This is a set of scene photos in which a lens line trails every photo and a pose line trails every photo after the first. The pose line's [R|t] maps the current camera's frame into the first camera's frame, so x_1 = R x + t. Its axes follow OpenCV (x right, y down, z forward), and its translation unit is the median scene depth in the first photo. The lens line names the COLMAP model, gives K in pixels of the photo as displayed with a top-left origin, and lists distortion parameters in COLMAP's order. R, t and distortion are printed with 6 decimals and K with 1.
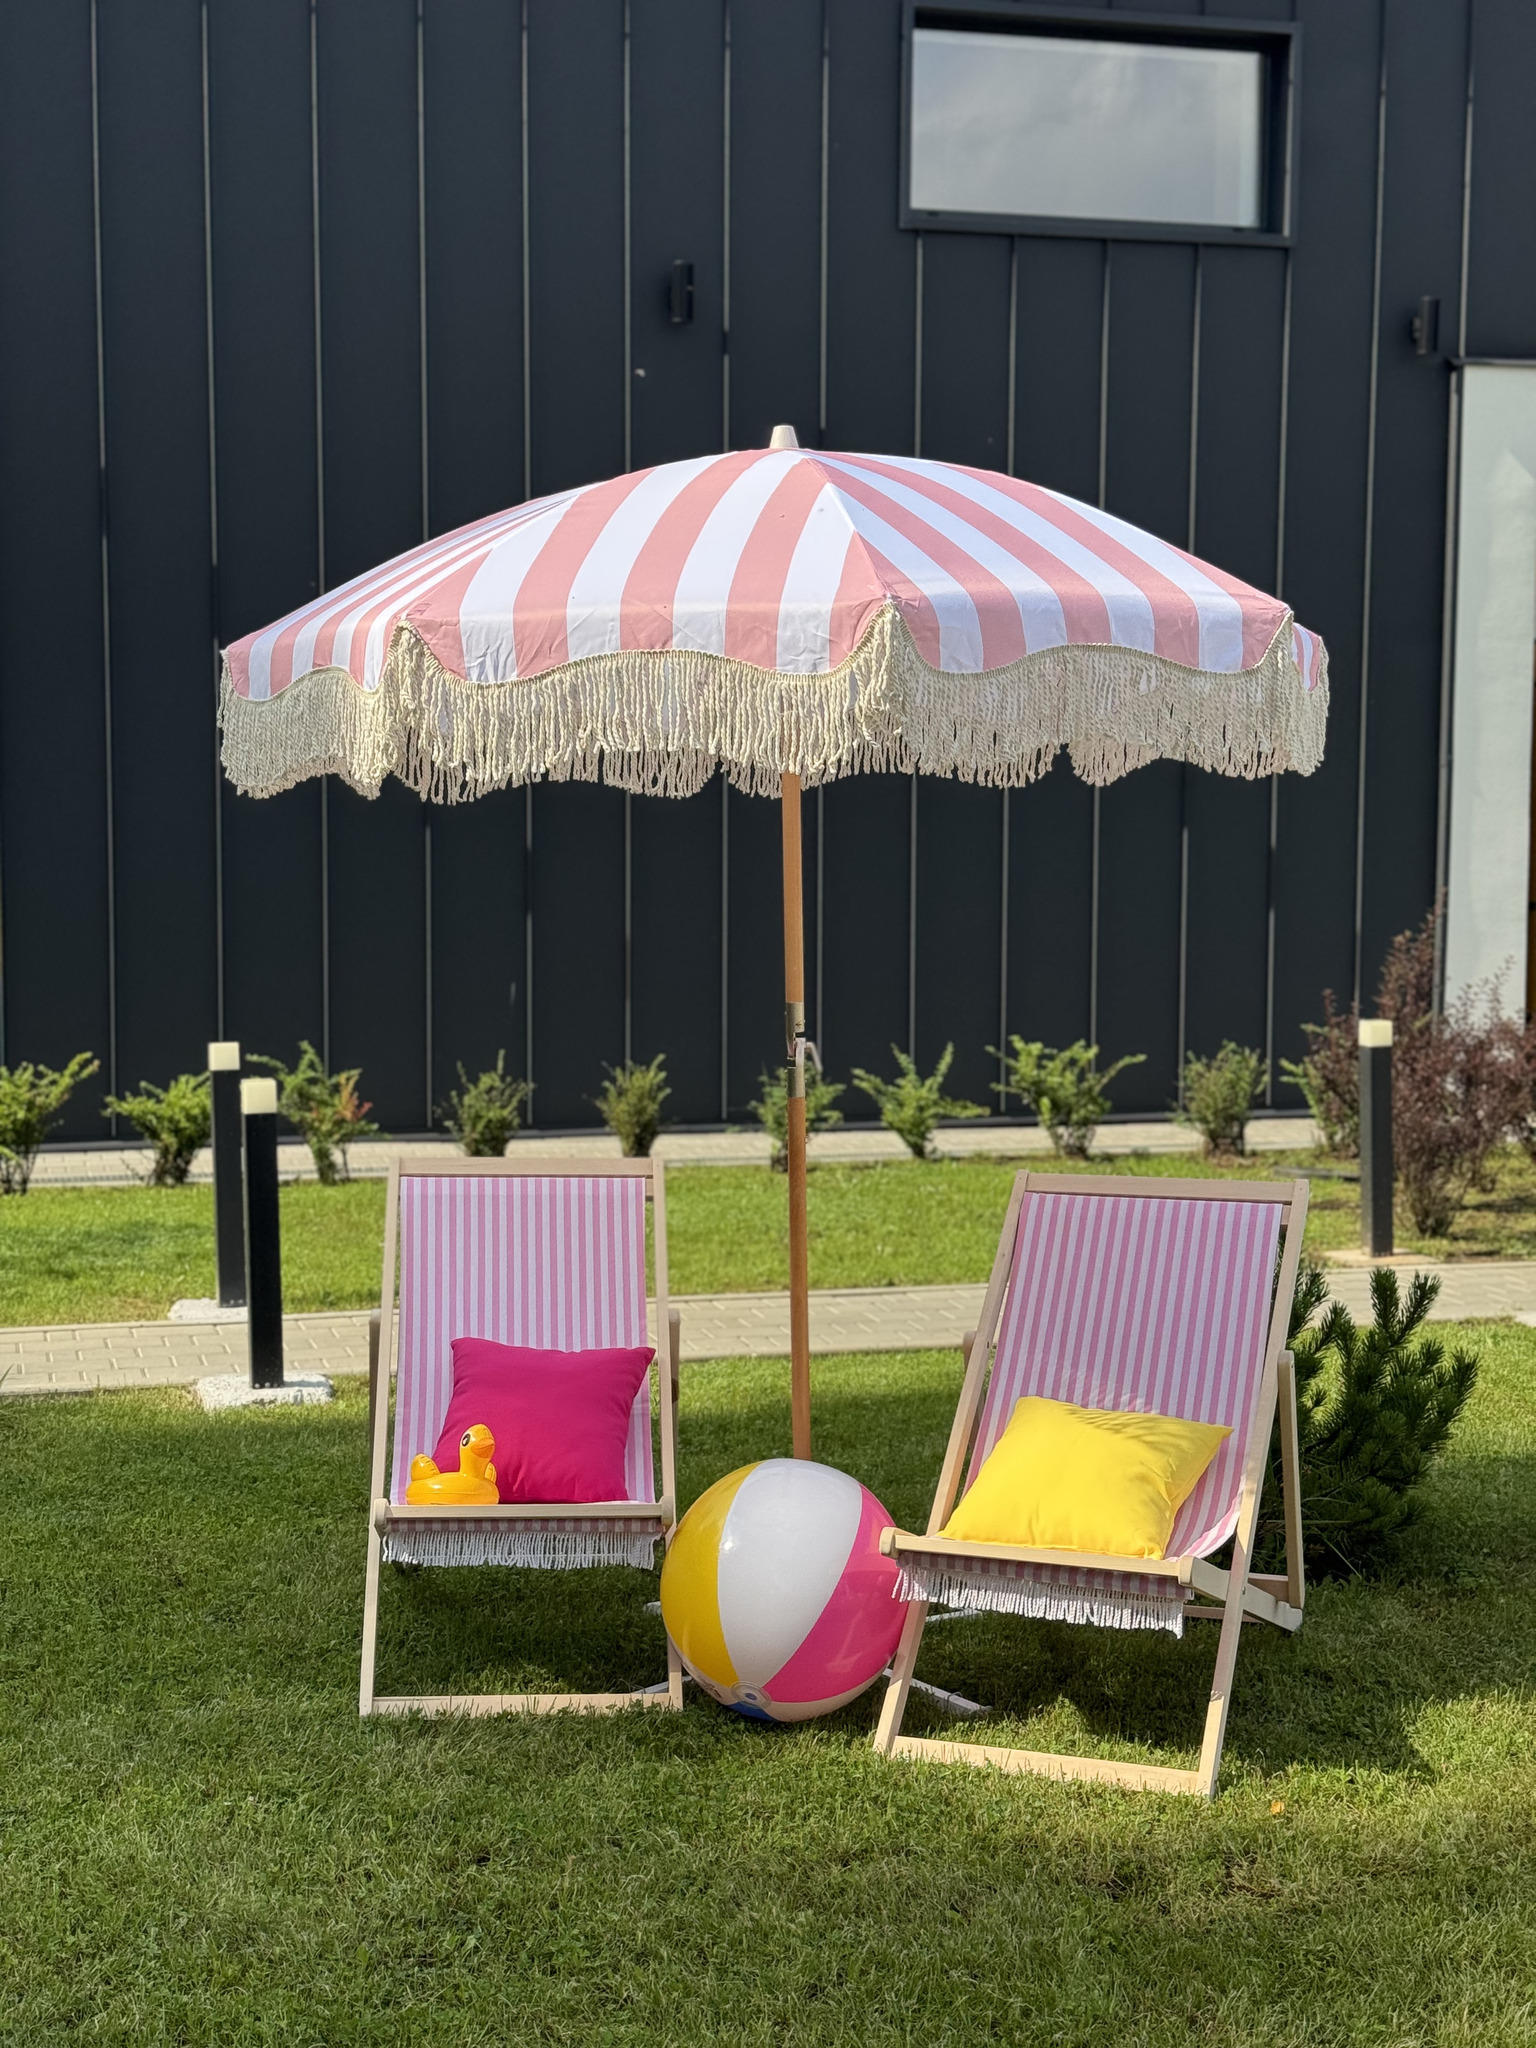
lens RADIAL K [[2822.8, 0, 773.6], [0, 2822.8, 1013.1], [0, 0, 1]] dist [0.175339, -0.367020]
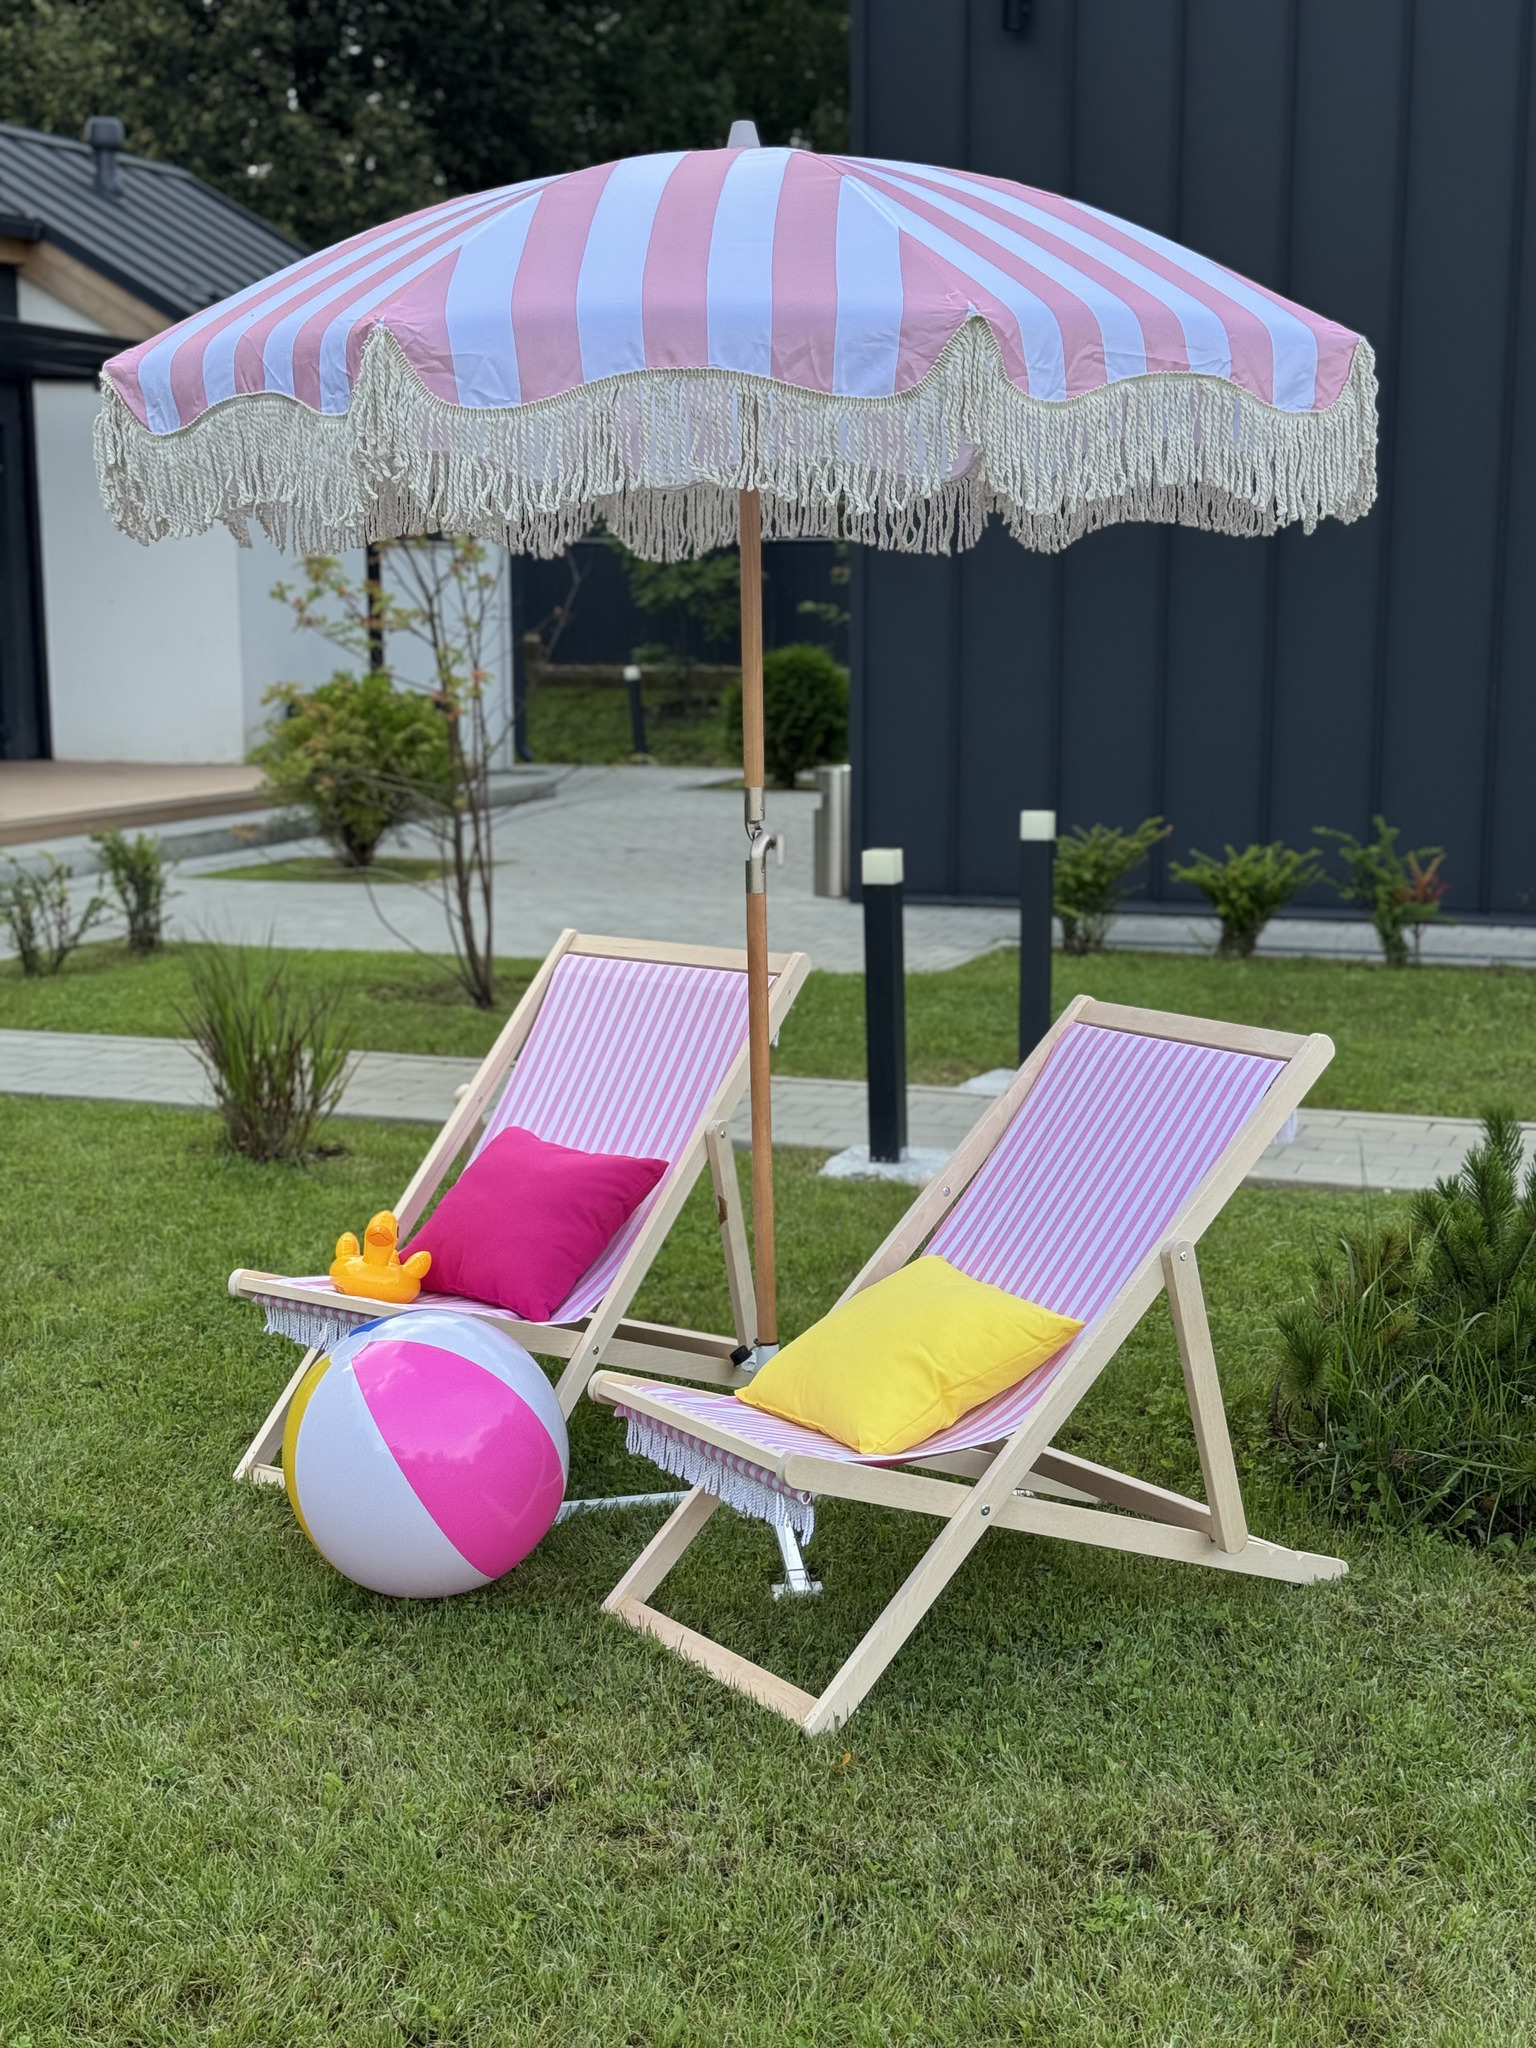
lens RADIAL K [[2839.7, 0, 773.5], [0, 2839.7, 1011.2], [0, 0, 1]] dist [0.171961, -0.226308]
pose [[0.848806, 0.079238, -0.522732, 0.303017], [-0.036035, 0.995077, 0.092324, -0.010146], [0.527474, -0.059529, 0.847483, 0.146961]]
